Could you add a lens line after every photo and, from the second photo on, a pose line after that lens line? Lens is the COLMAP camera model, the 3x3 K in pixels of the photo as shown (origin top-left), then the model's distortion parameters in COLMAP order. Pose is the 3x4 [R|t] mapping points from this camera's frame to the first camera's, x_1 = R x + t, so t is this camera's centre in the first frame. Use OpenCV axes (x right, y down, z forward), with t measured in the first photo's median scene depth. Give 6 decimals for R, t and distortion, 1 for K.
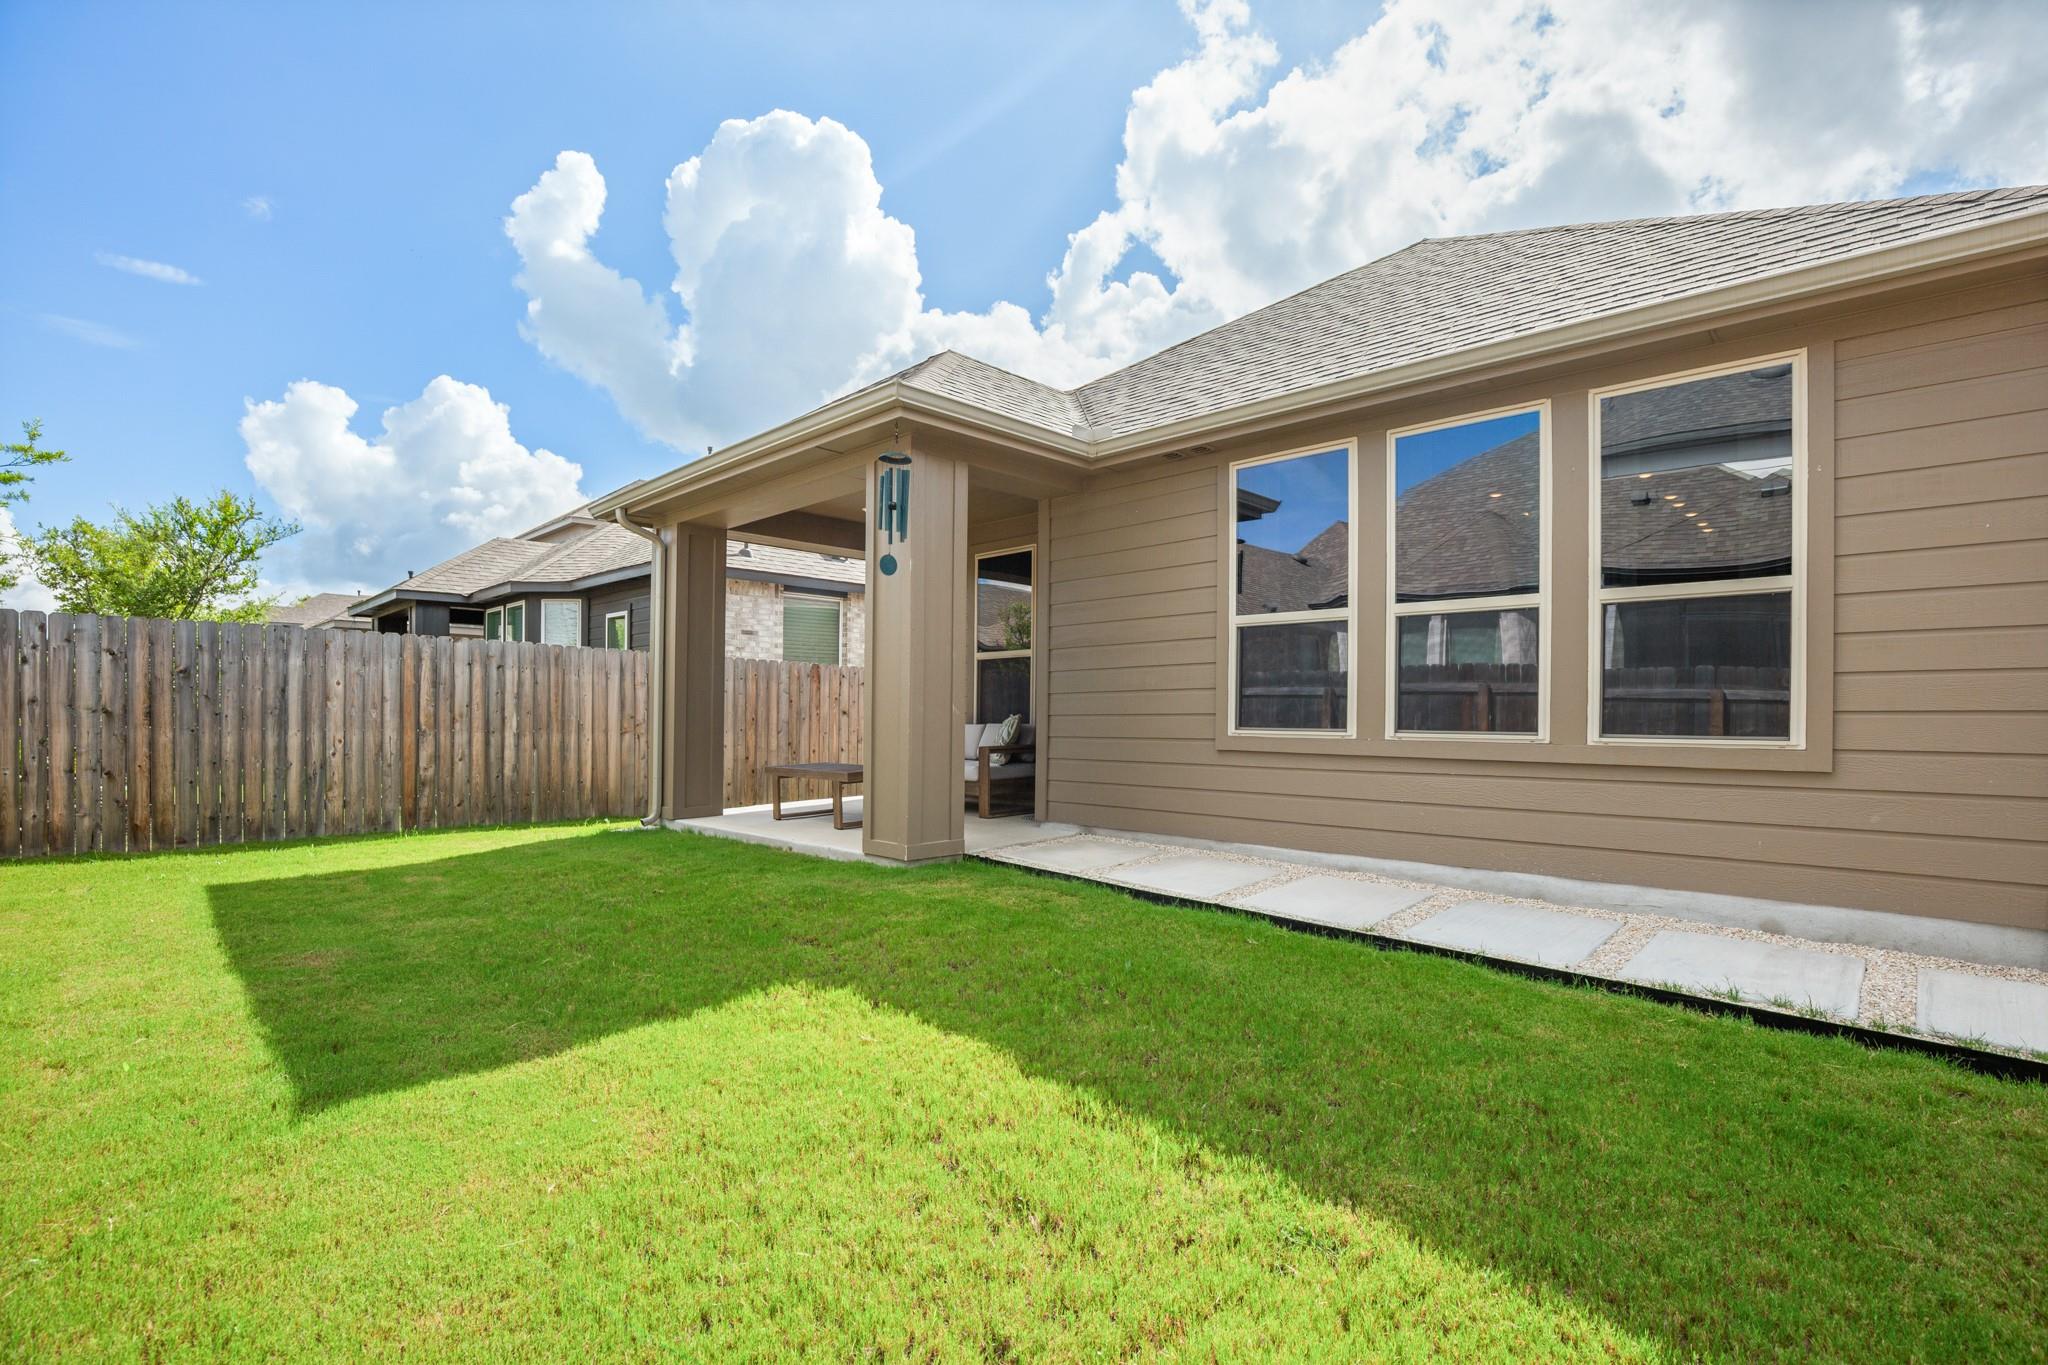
lens RADIAL K [[934.5, 0, 1033.6], [0, 934.5, 691.9], [0, 0, 1]] dist [-0.001811, -0.000038]
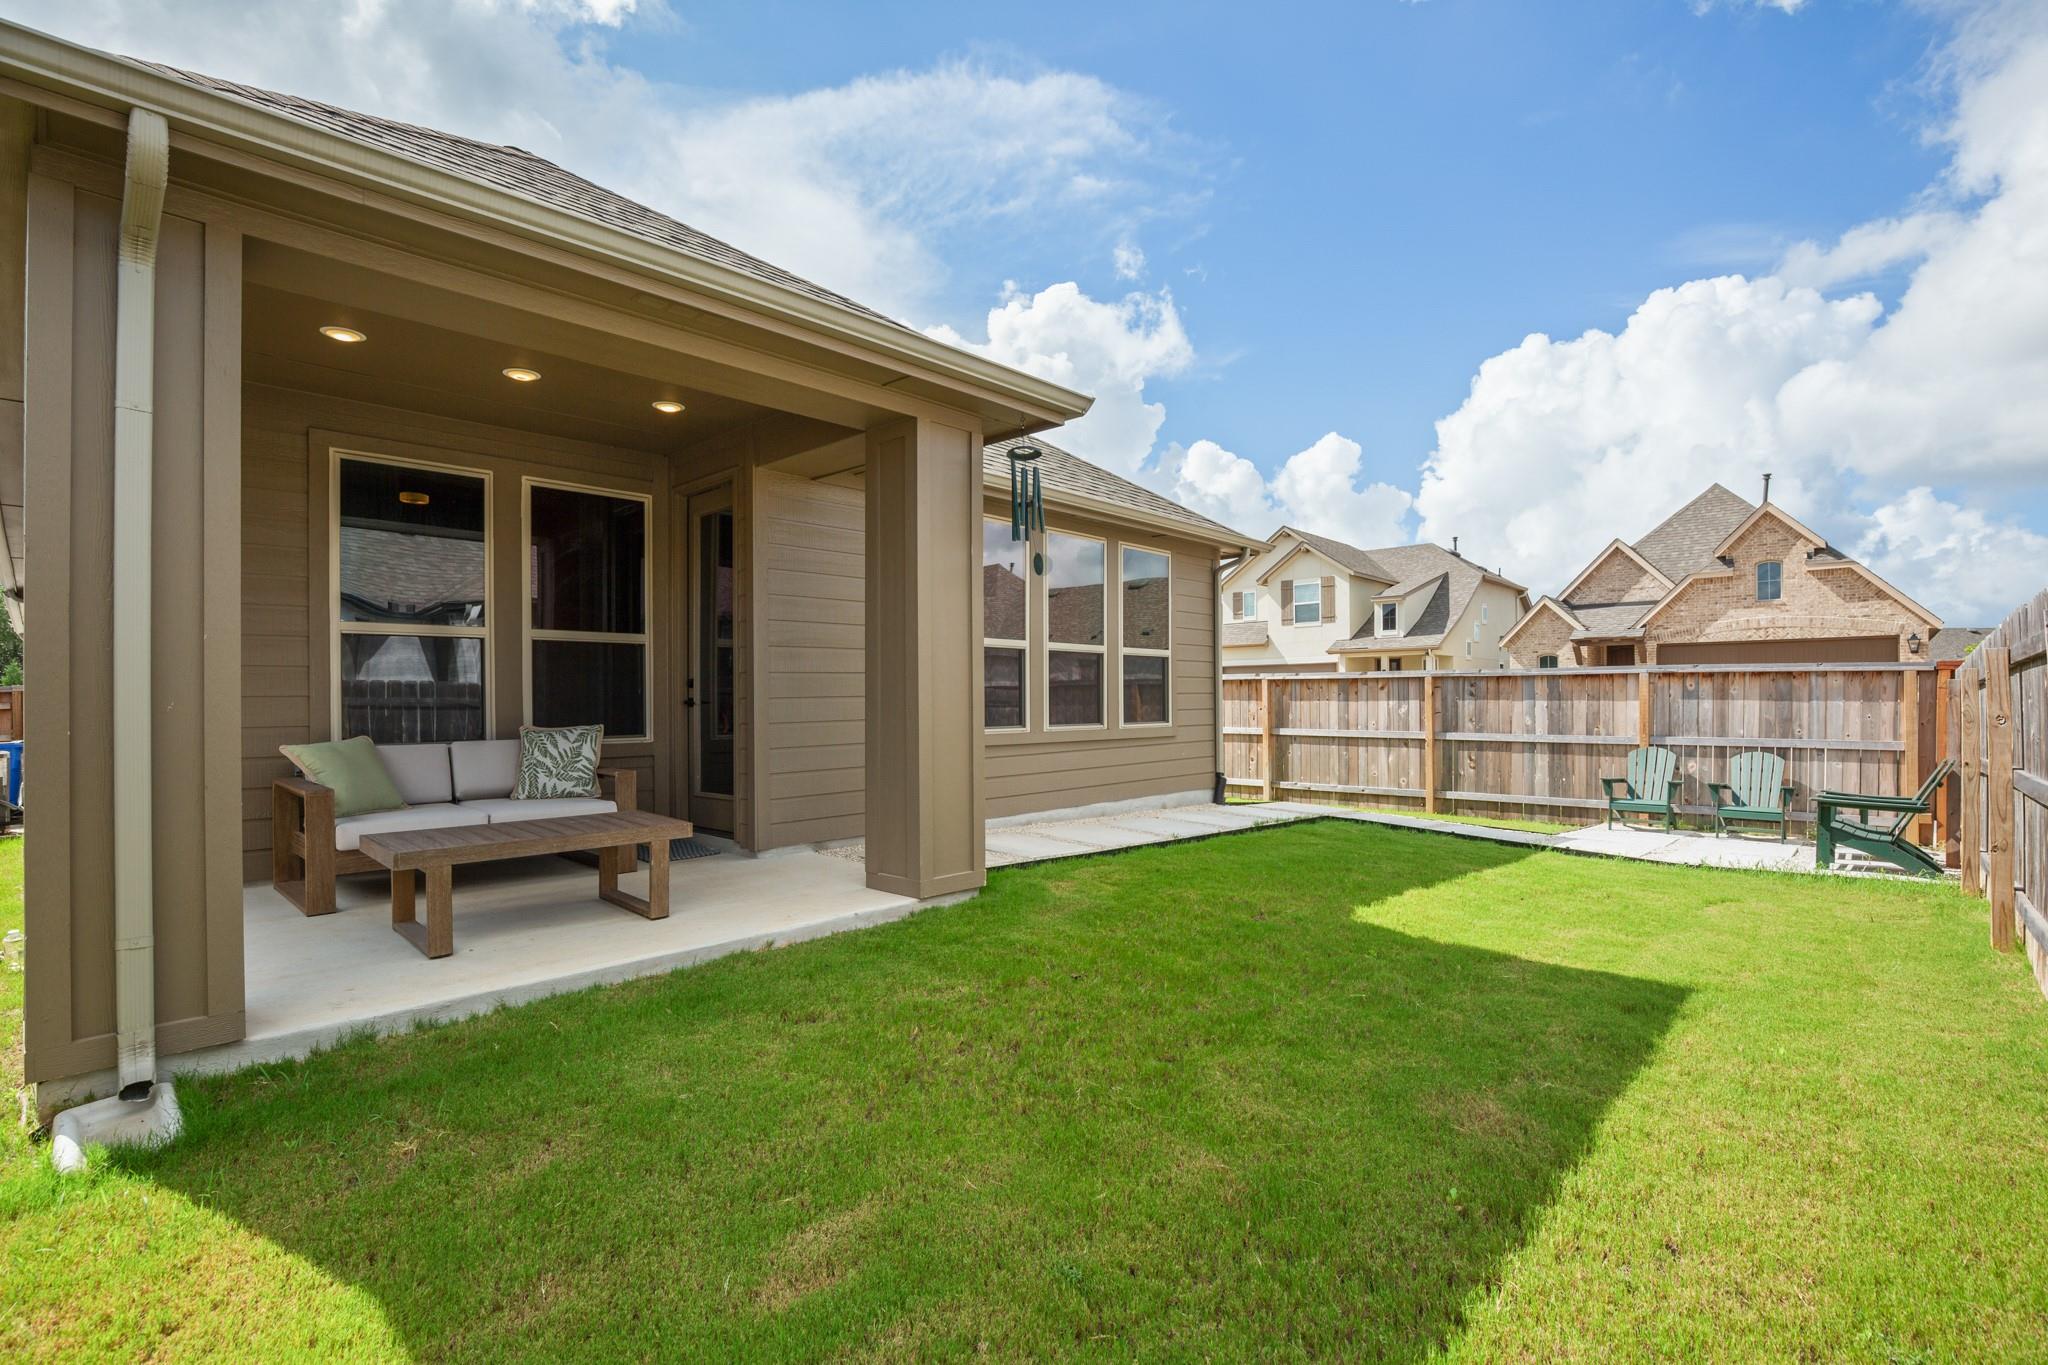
lens RADIAL K [[934.5, 0, 1036.0], [0, 934.5, 699.3], [0, 0, 1]] dist [-0.001811, -0.000038]
pose [[-0.022620, 0.004575, 0.999734, -1.496332], [-0.004882, 0.999977, -0.004686, 0.008174], [-0.999732, -0.004987, -0.022597, 1.400781]]
